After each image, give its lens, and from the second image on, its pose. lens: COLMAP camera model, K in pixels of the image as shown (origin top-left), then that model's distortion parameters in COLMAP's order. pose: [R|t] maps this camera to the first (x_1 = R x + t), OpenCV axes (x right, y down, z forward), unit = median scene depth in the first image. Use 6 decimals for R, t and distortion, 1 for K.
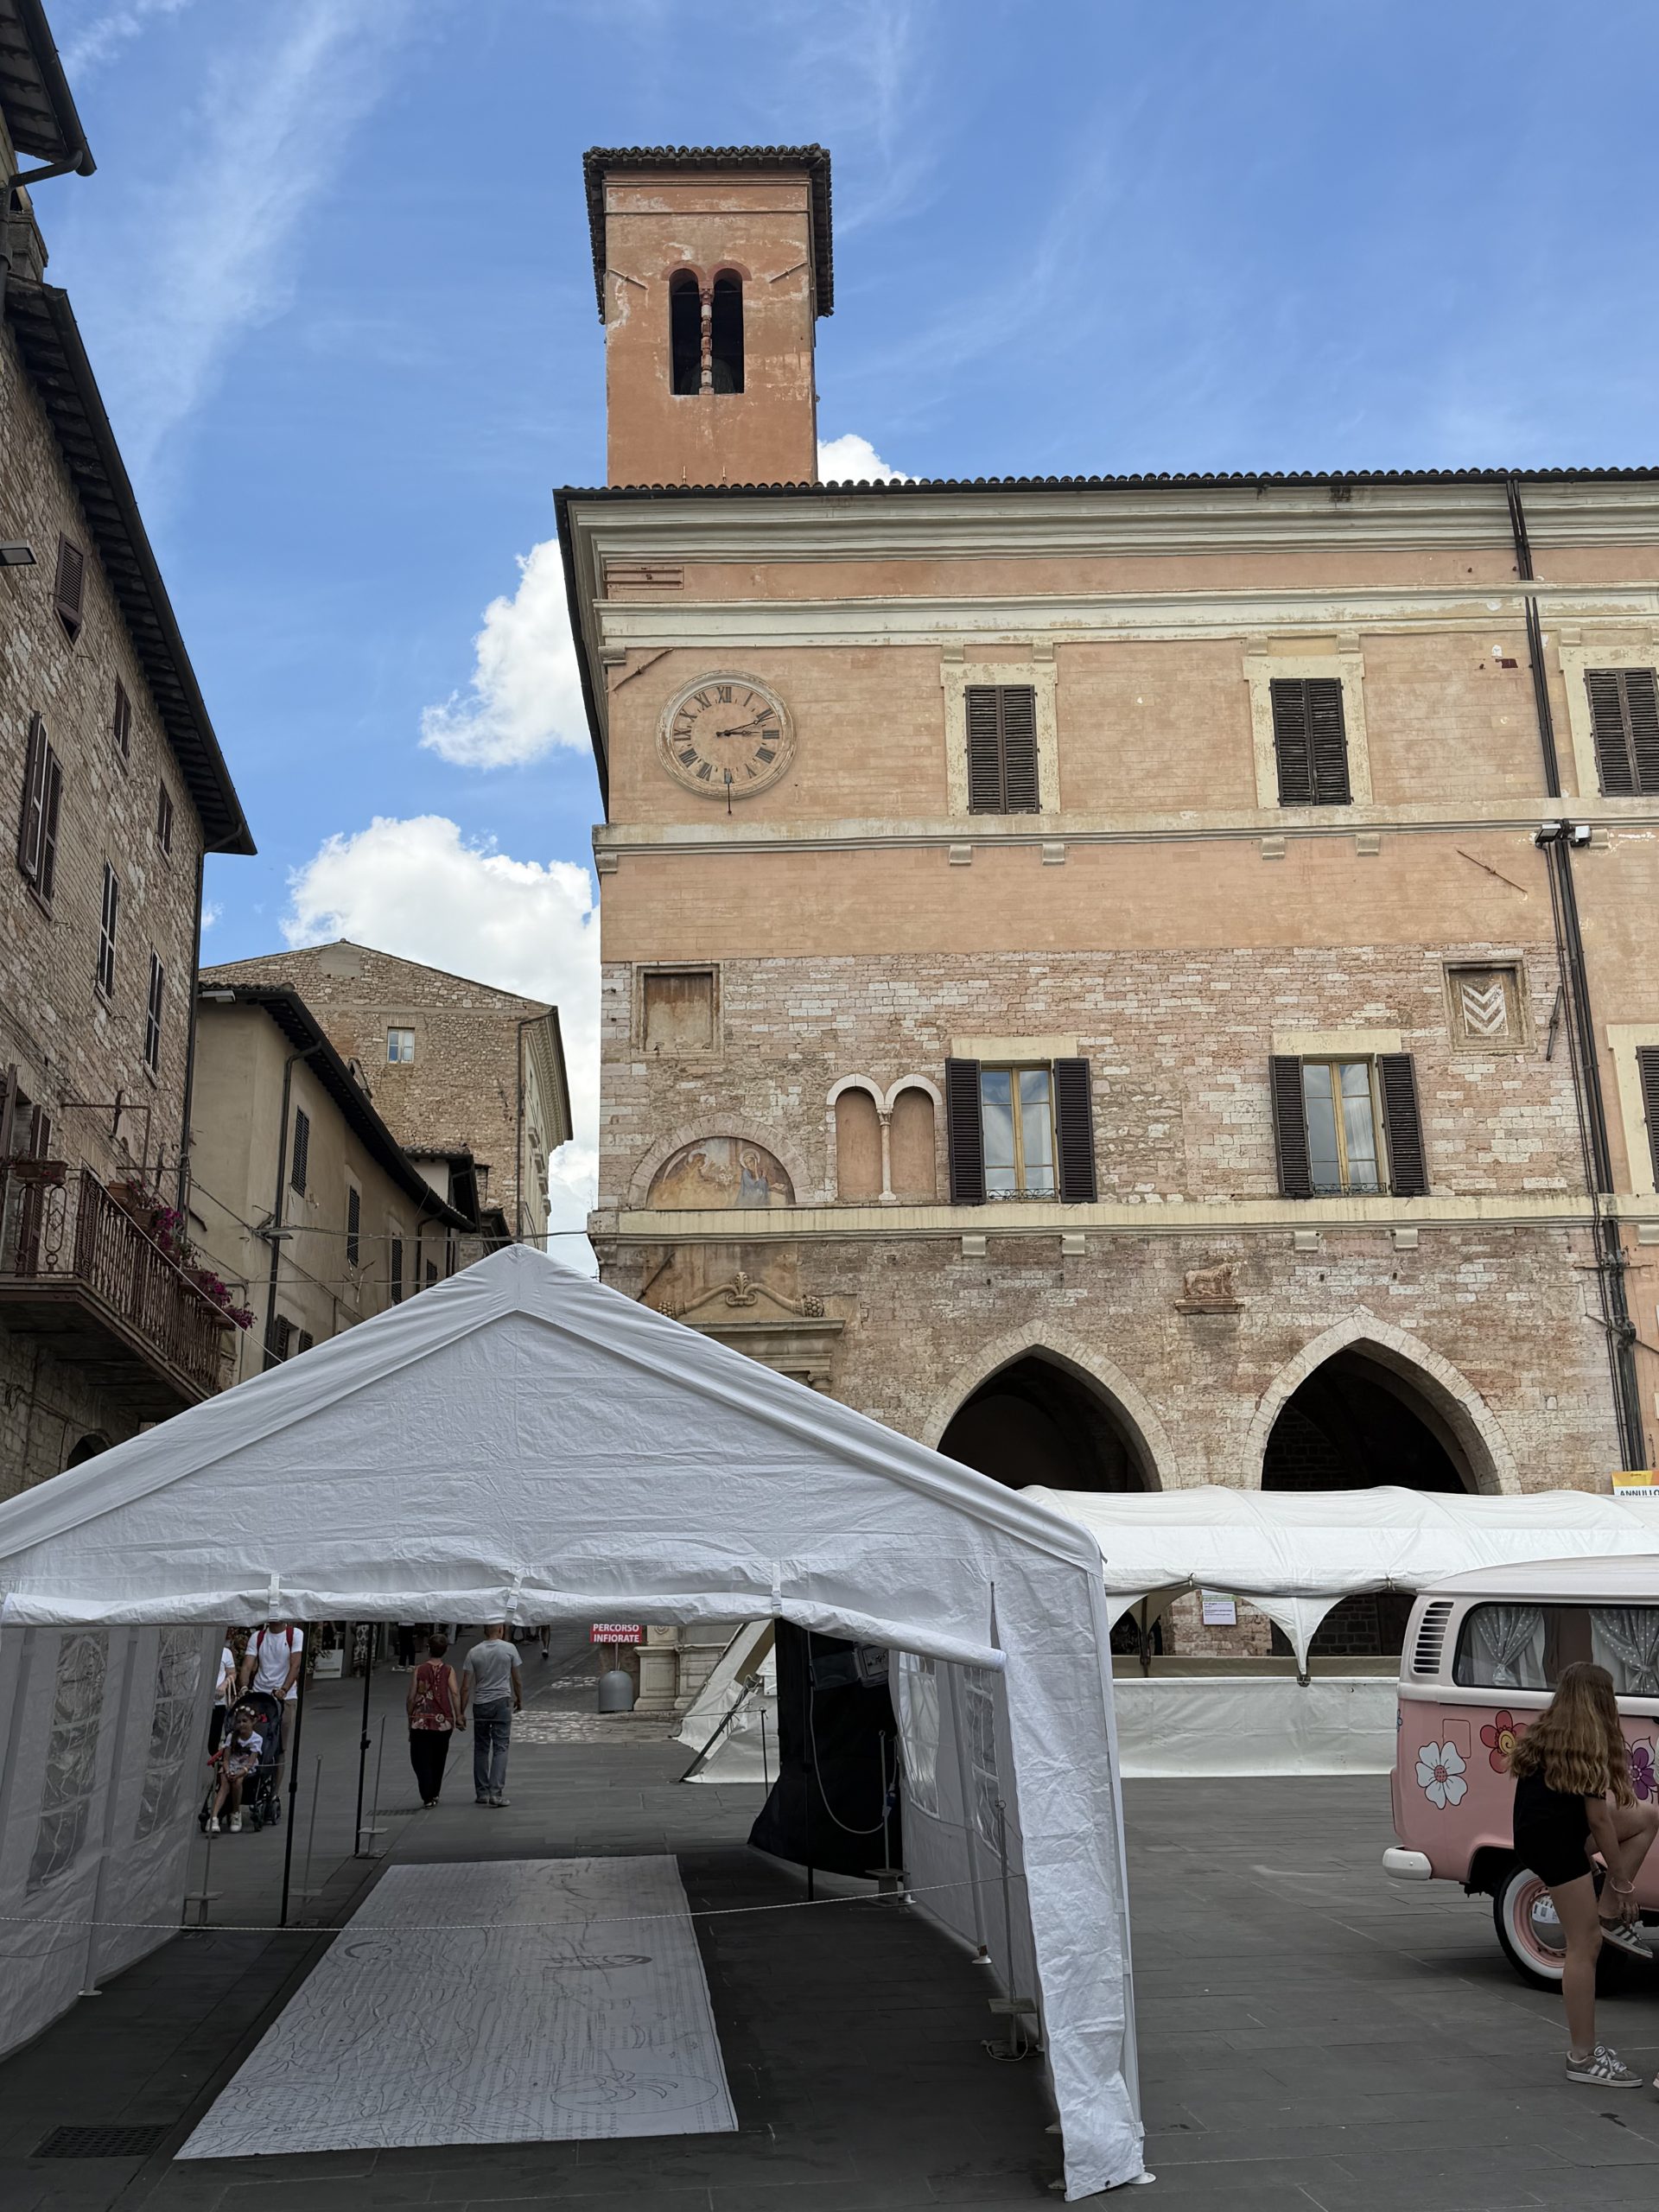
lens RADIAL K [[2195.1, 0, 852.9], [0, 2195.1, 1098.4], [0, 0, 1]] dist [0.171292, 0.000000]
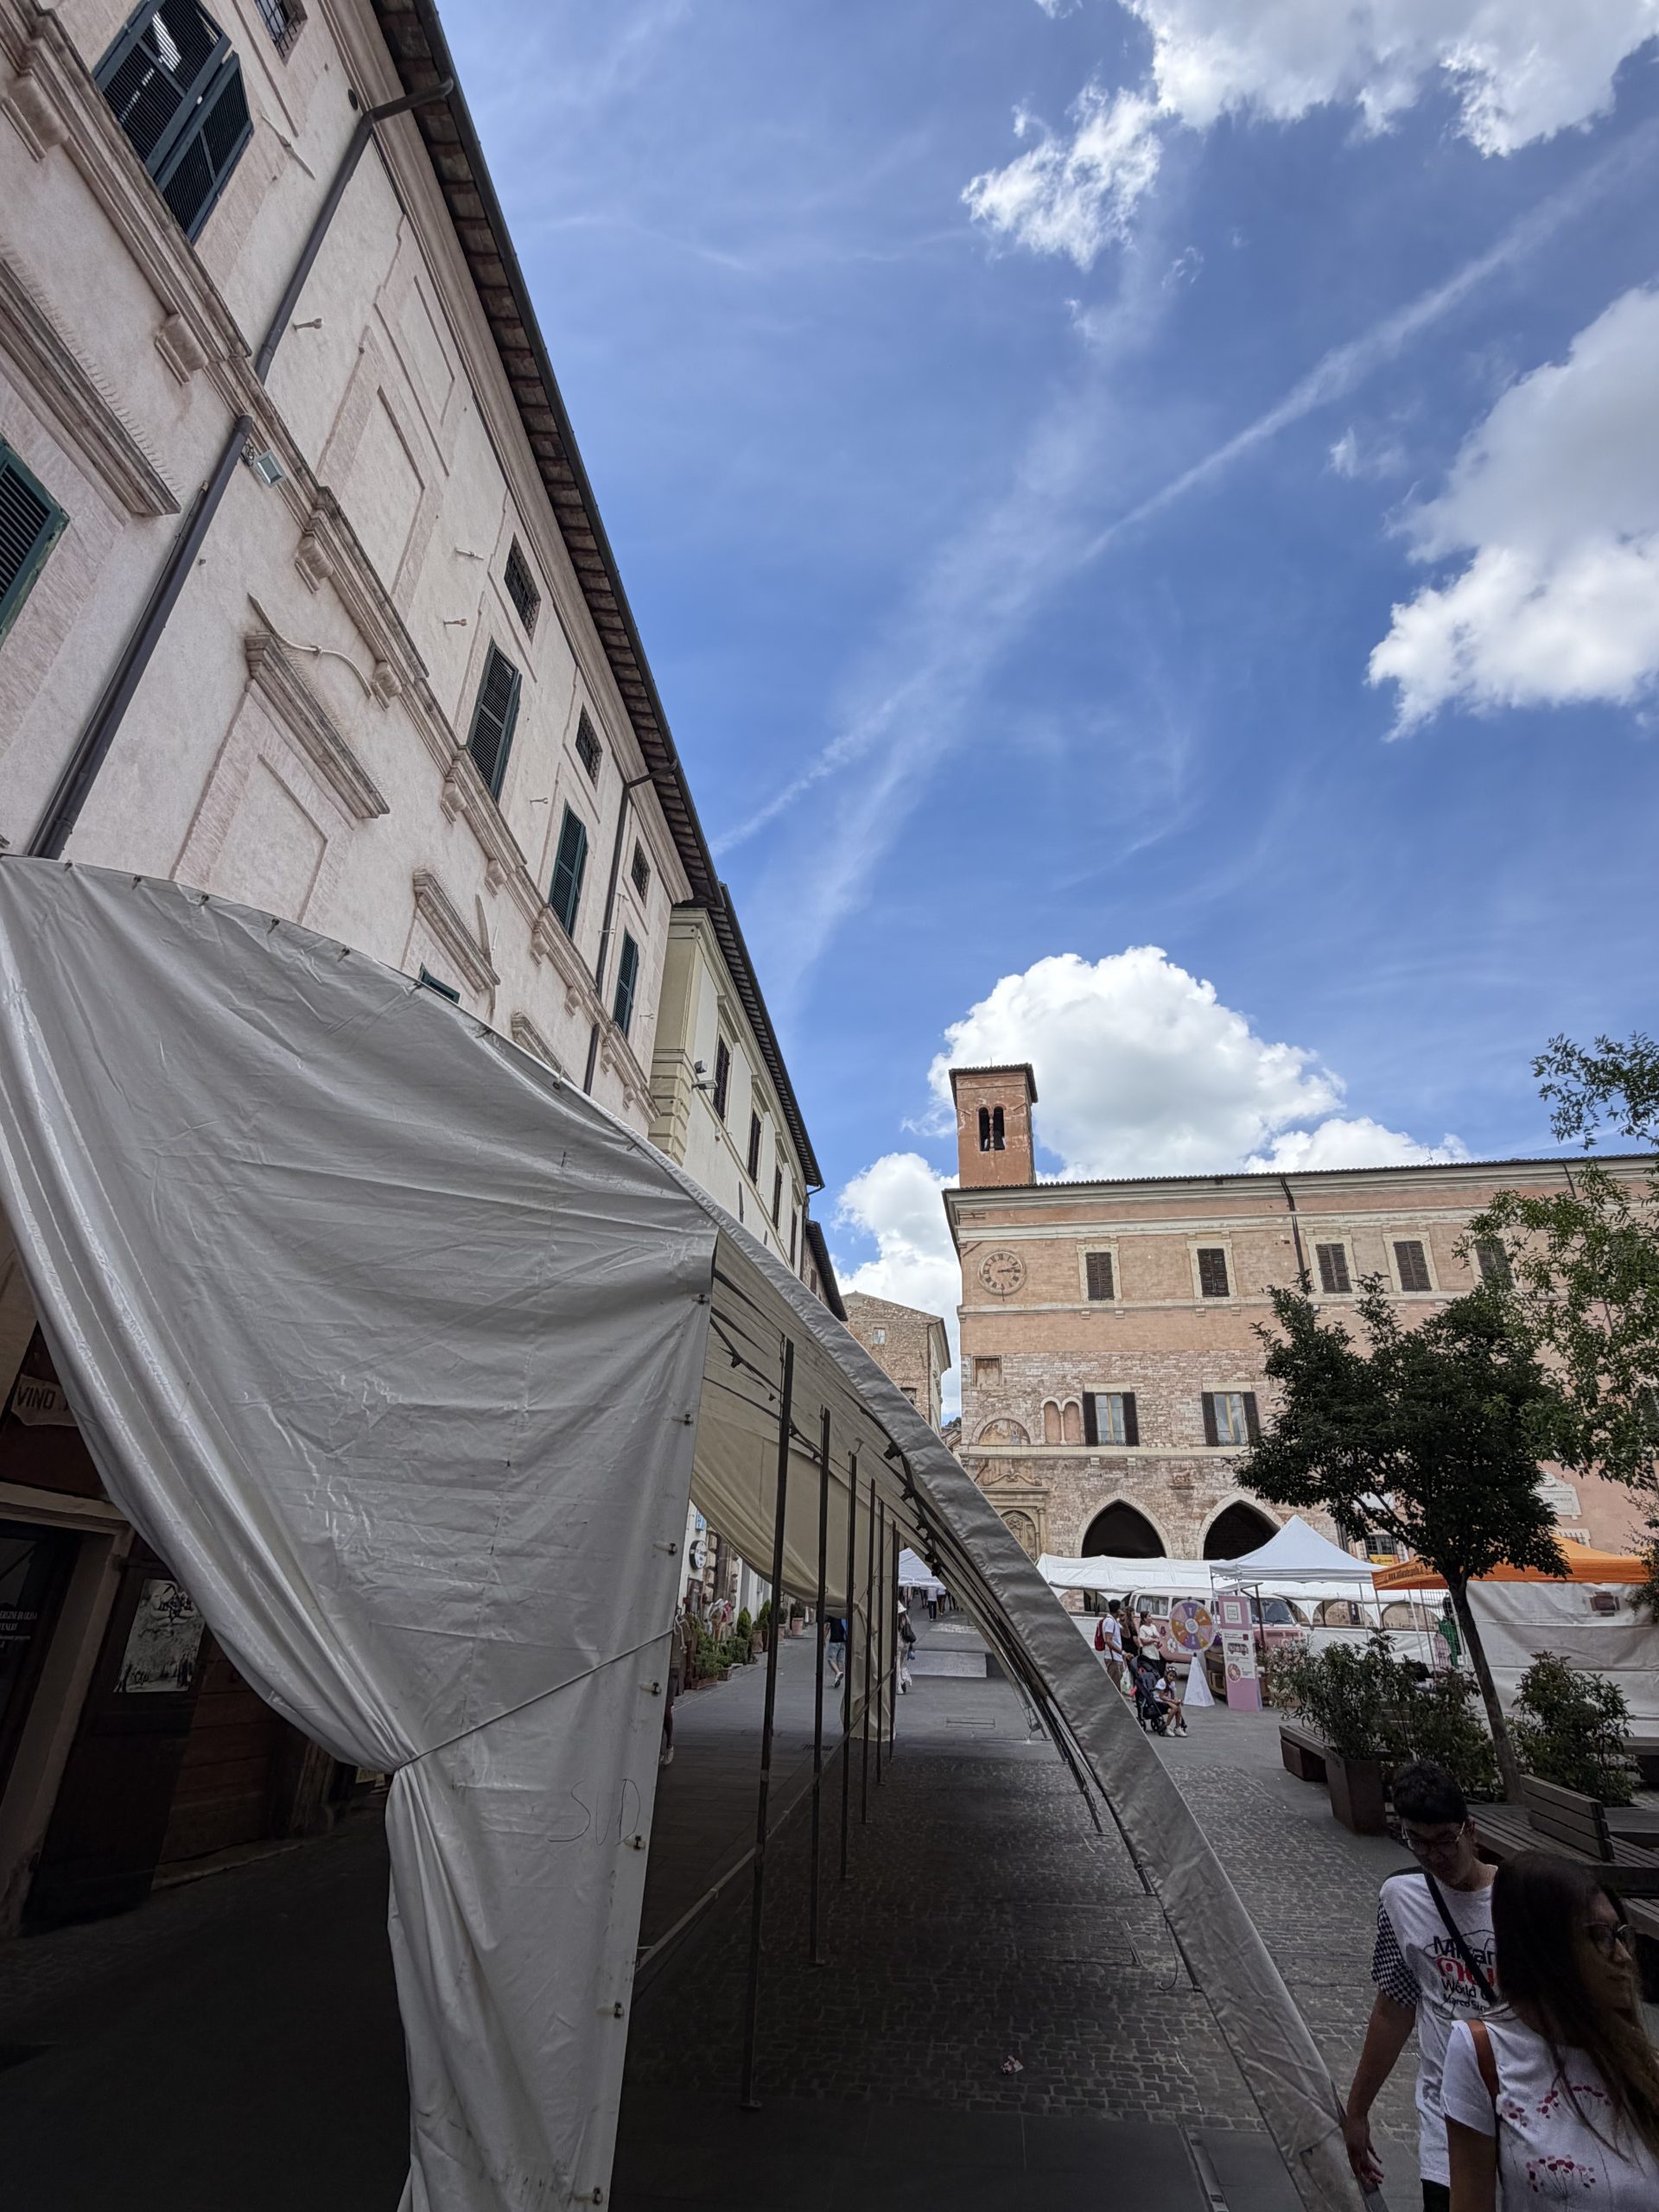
lens RADIAL K [[1178.2, 0, 815.7], [0, 1178.2, 1087.9], [0, 0, 1]] dist [0.019490, -0.003118]
pose [[0.971710, -0.048481, -0.231146, 0.079579], [0.007100, 0.984259, -0.176590, -0.138301], [0.236069, 0.169953, 0.956759, -0.614278]]
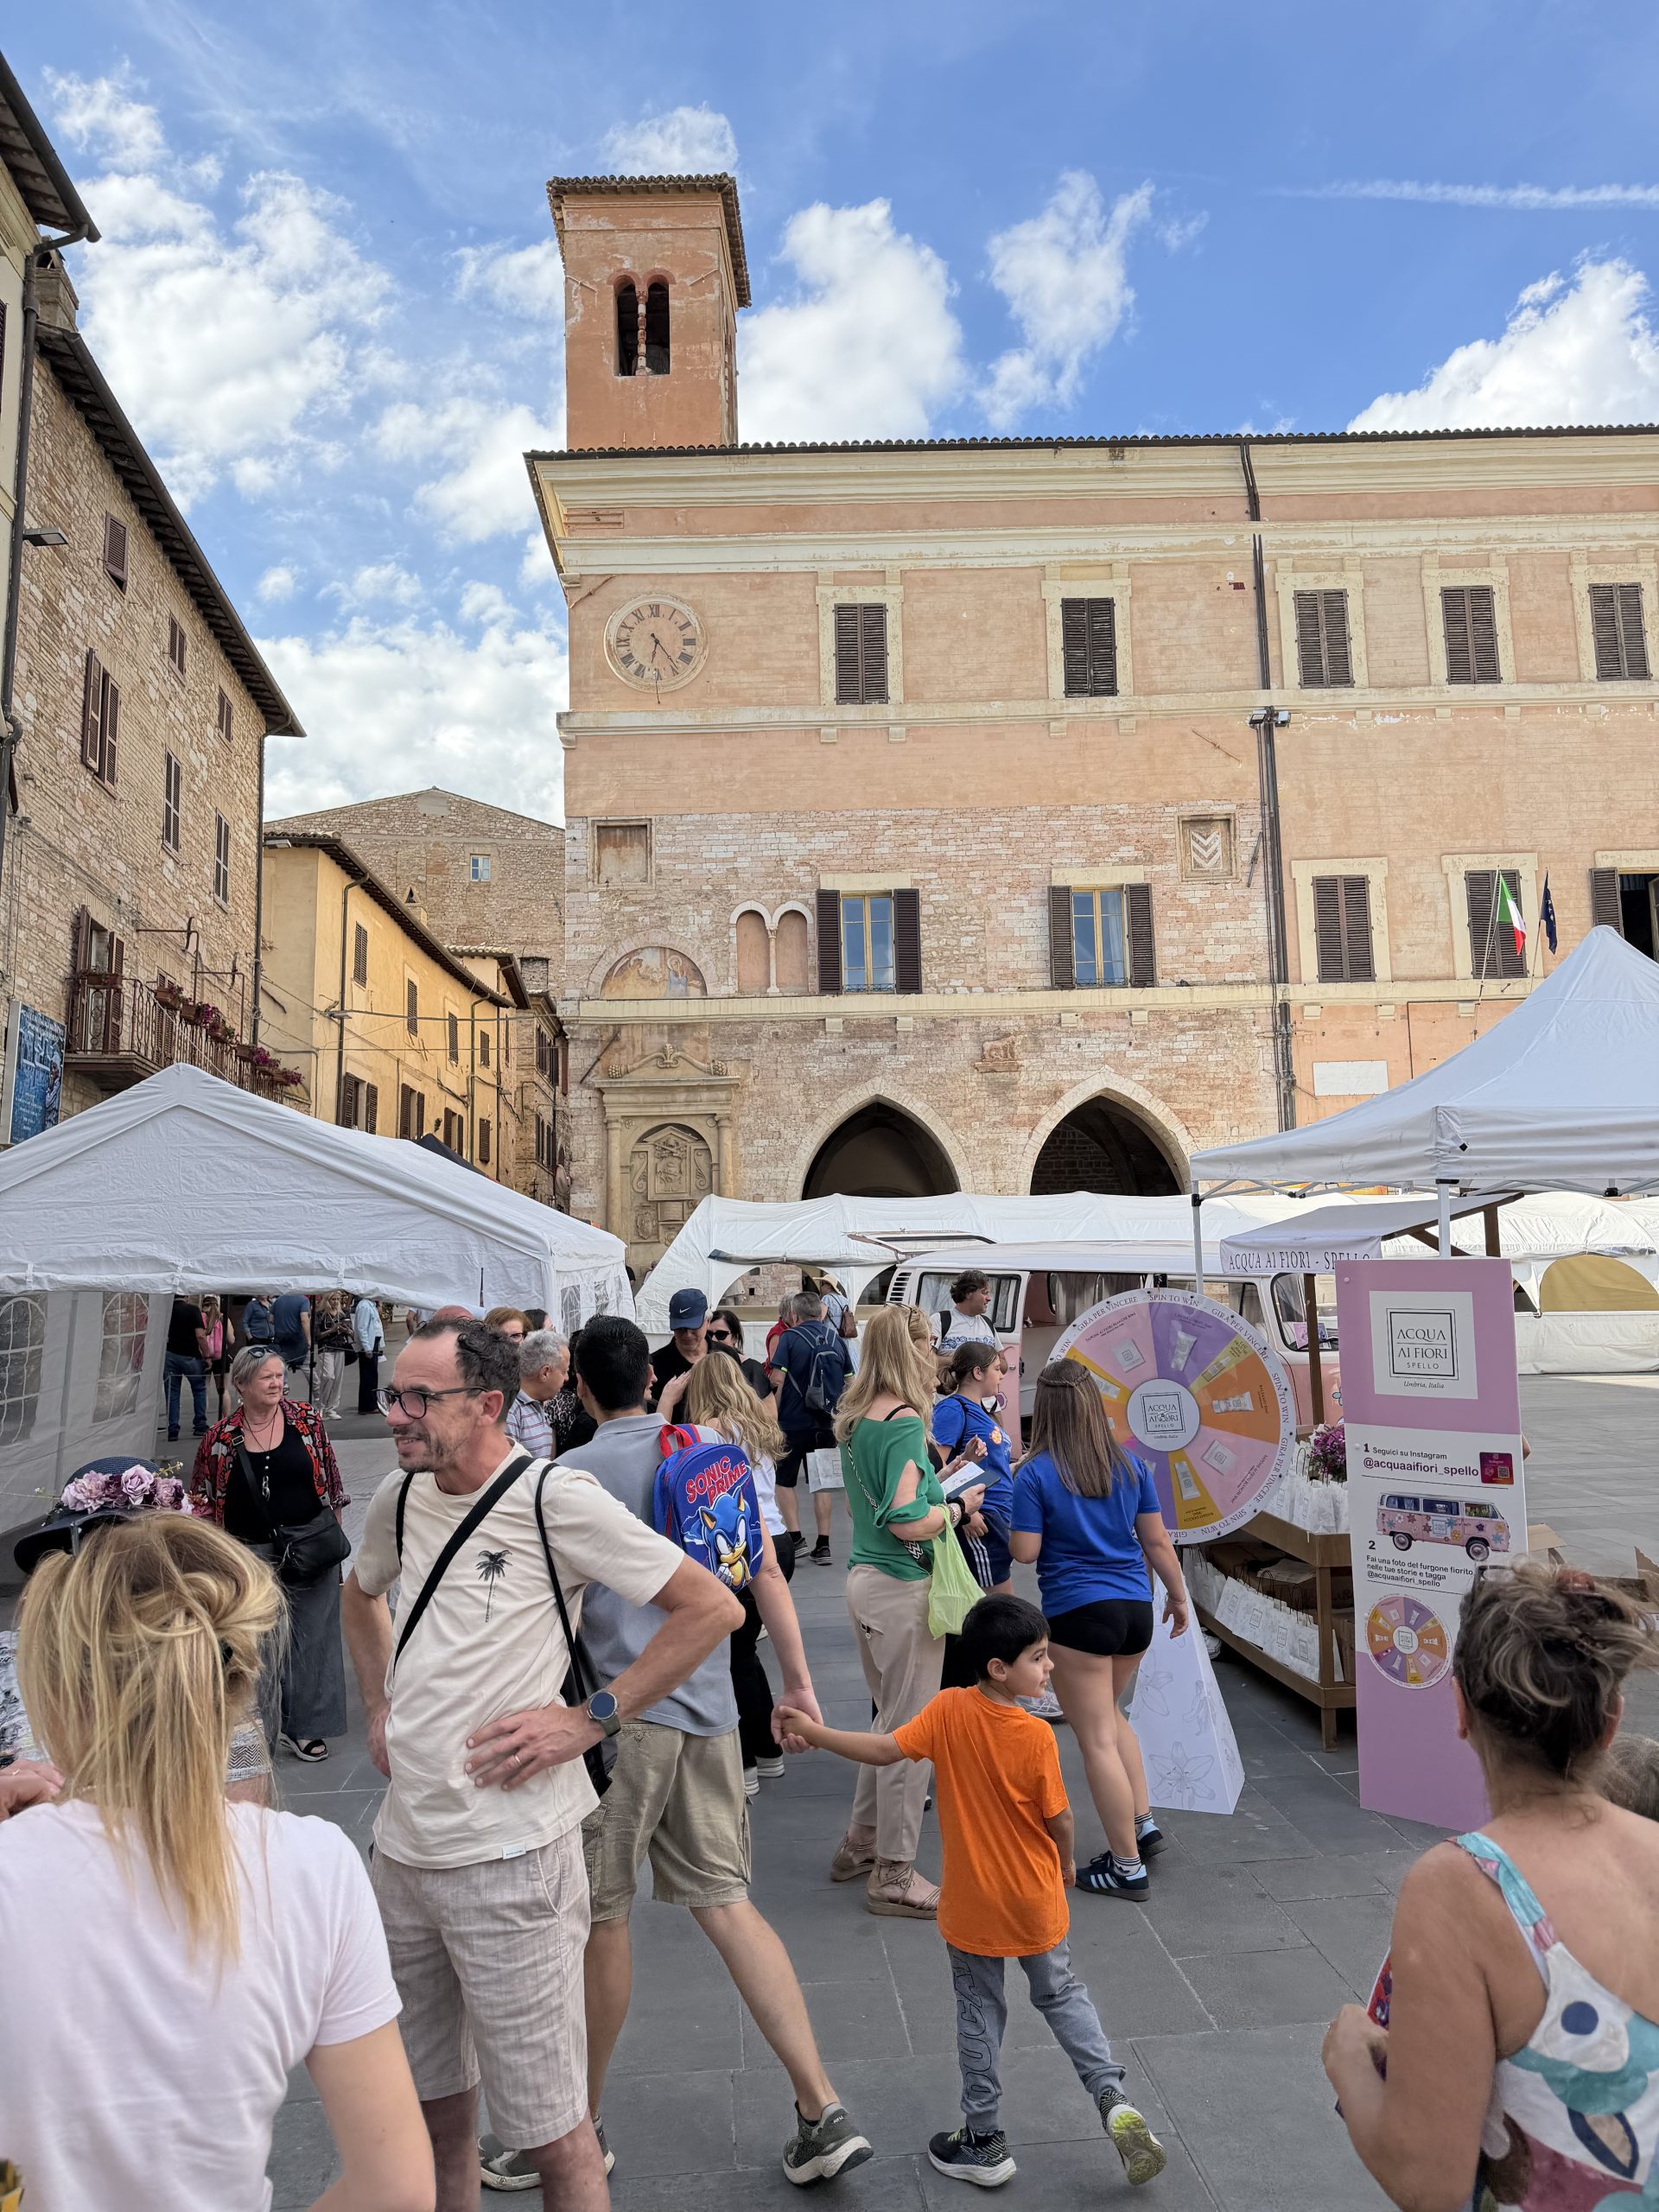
lens RADIAL K [[1639.7, 0, 853.1], [0, 1639.7, 1144.7], [0, 0, 1]] dist [0.110384, -0.102481]
pose [[0.999906, -0.001901, -0.013555, 0.080120], [0.003889, 0.988950, 0.148199, -0.012226], [0.013124, -0.148238, 0.988865, -0.045179]]
